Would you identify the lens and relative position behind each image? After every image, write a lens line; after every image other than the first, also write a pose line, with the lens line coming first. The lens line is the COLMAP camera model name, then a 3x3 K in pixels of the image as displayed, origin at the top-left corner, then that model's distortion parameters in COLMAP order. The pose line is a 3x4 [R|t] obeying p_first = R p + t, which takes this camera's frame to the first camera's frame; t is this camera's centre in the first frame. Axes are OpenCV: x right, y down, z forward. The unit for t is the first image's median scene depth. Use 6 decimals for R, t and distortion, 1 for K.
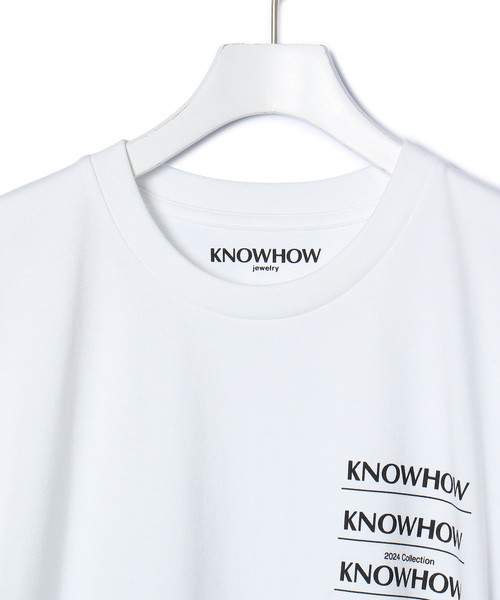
lens RADIAL K [[1558.6, 0, 247.6], [0, 1558.6, 300.3], [0, 0, 1]] dist [-0.911953, 0.000000]
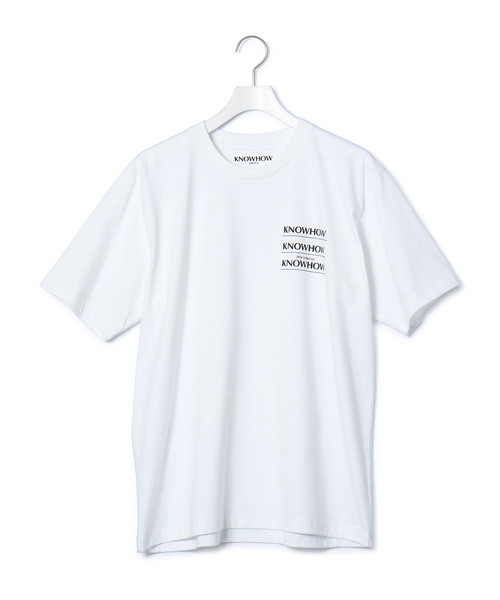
lens RADIAL K [[1558.6, 0, 251.7], [0, 1558.6, 299.8], [0, 0, 1]] dist [-0.911953, 0.000000]
pose [[0.999531, -0.030187, -0.005119, 0.015677], [0.030215, 0.999528, 0.005578, 0.227481], [0.004948, -0.005730, 0.999971, -1.966930]]
